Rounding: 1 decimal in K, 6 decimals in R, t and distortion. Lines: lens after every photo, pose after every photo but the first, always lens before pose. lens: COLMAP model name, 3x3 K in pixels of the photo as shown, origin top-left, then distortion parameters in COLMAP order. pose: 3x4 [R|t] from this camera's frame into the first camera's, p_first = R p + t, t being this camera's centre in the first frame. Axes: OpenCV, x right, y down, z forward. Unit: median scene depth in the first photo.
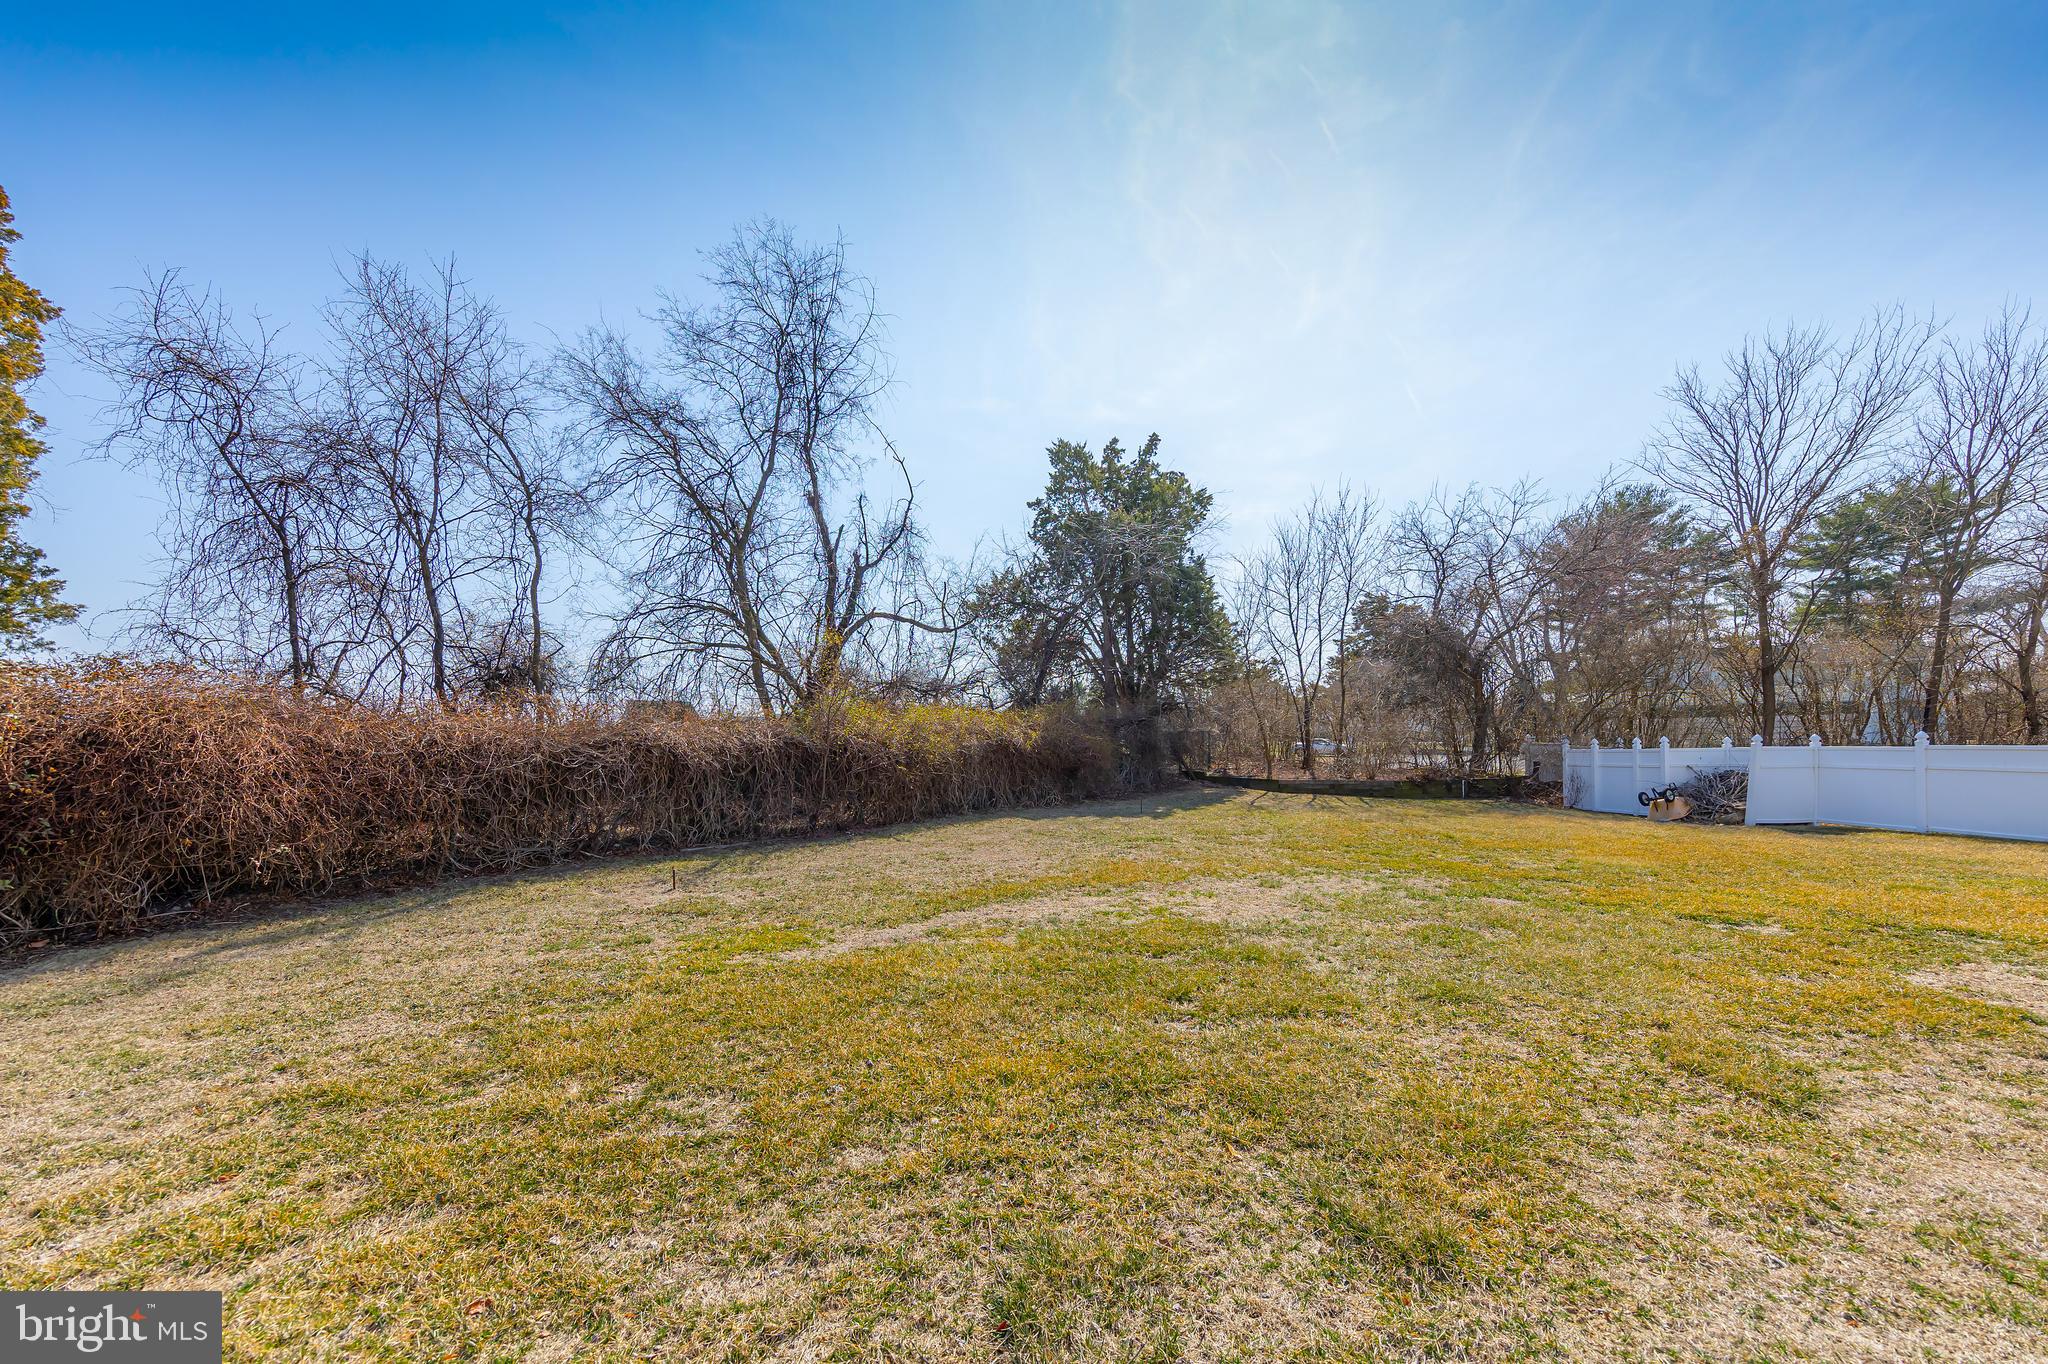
lens RADIAL K [[663.8, 0, 997.7], [0, 663.8, 742.9], [0, 0, 1]] dist [0.007213, 0.000052]
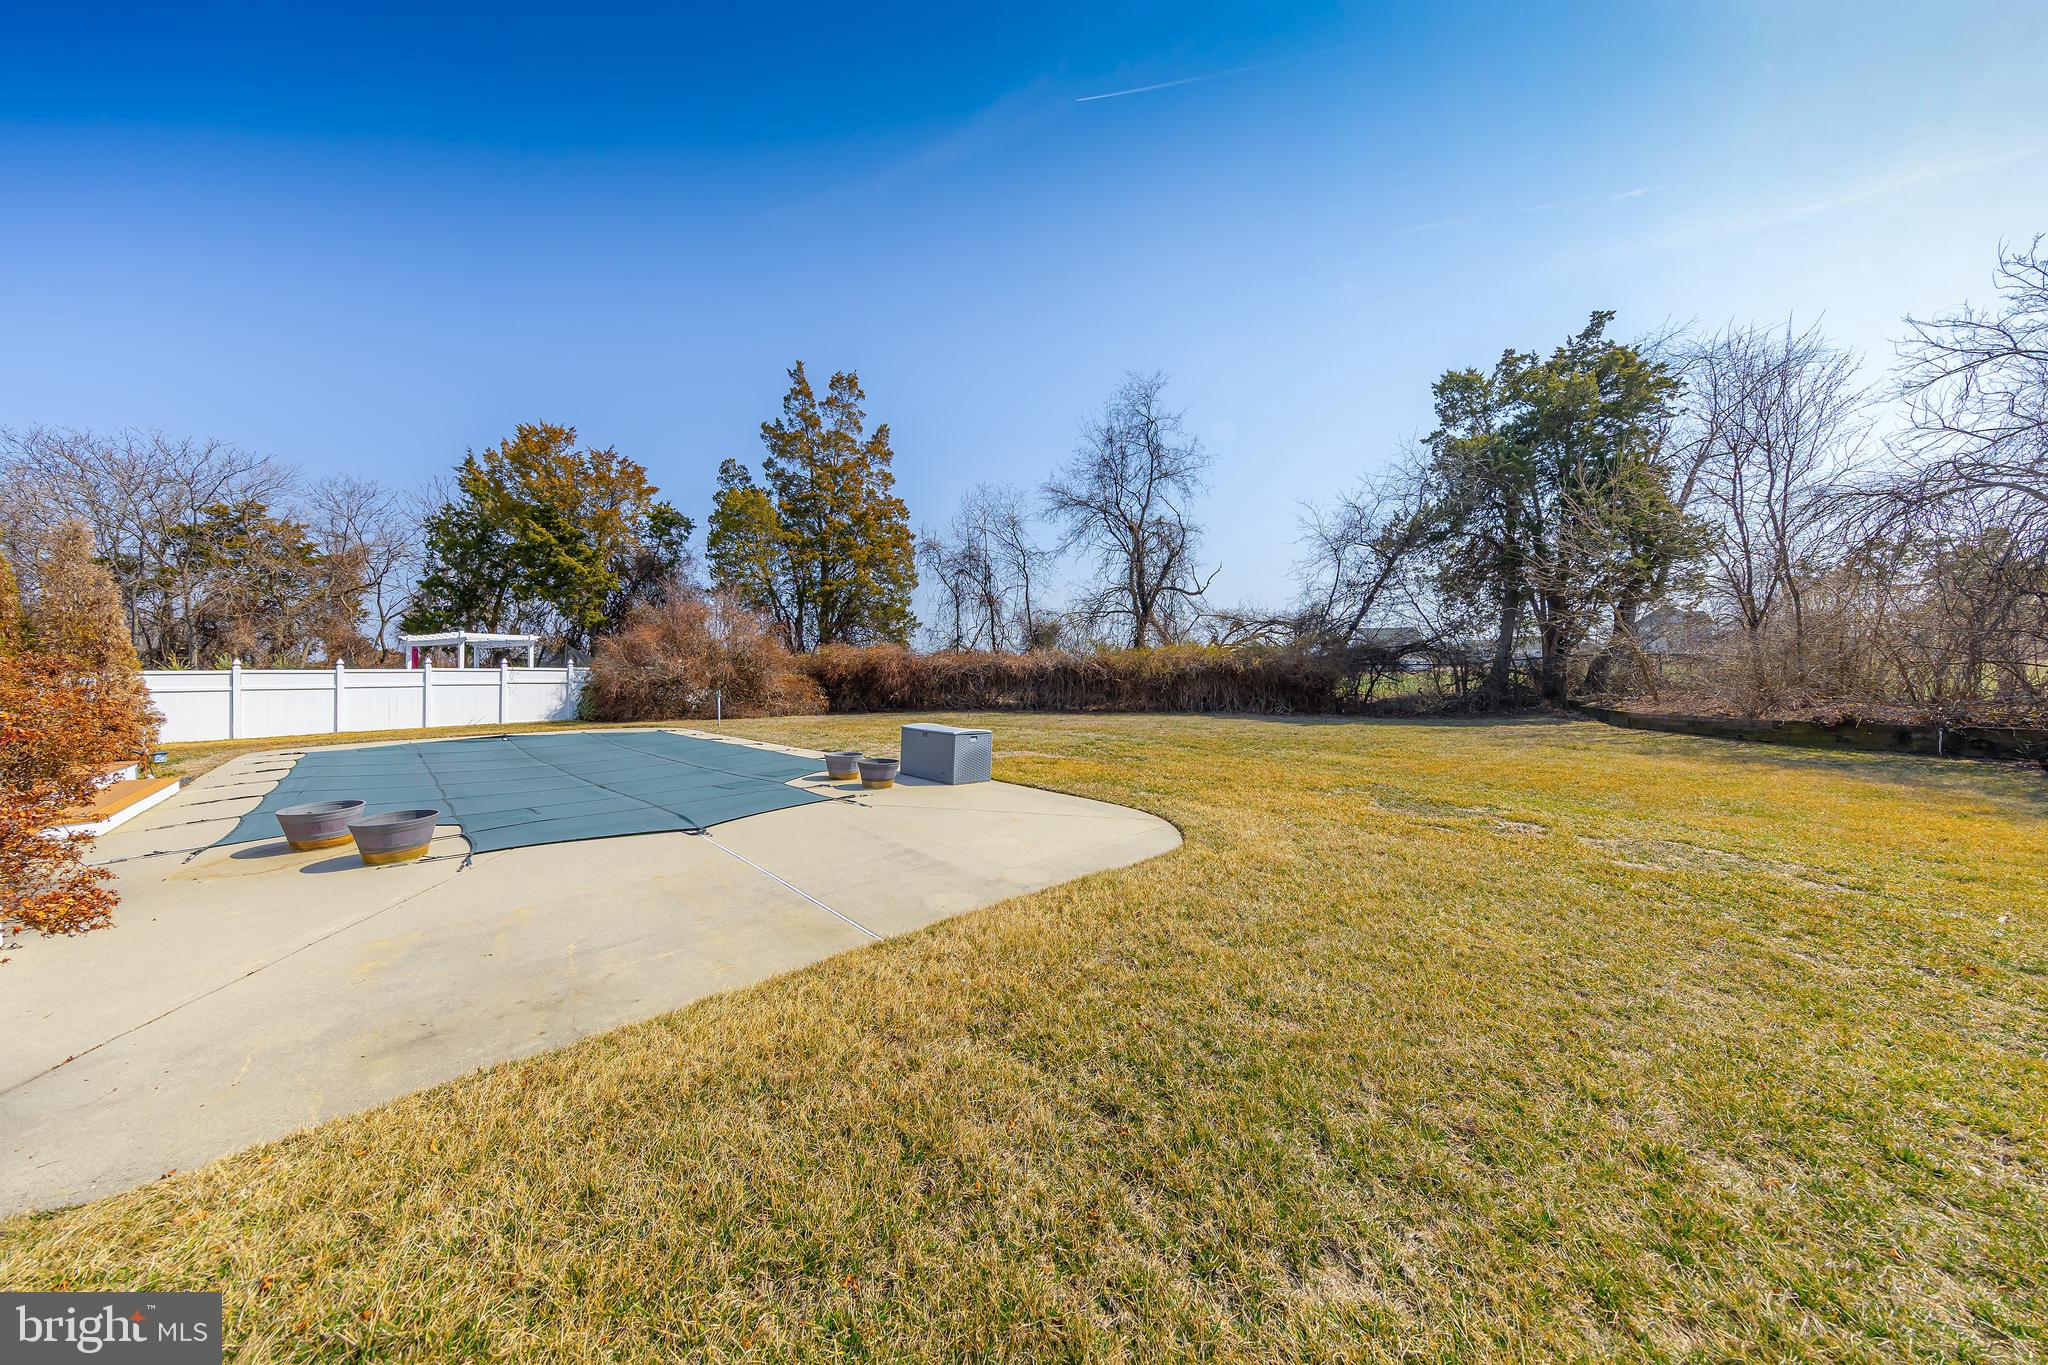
lens RADIAL K [[668.5, 0, 1024.0], [0, 668.5, 682.5], [0, 0, 1]] dist [0.005310, -0.000045]
pose [[0.520580, 0.025837, -0.853422, 1.053275], [-0.005383, 0.999621, 0.026980, -0.004784], [0.853796, -0.009452, 0.520522, -0.161641]]
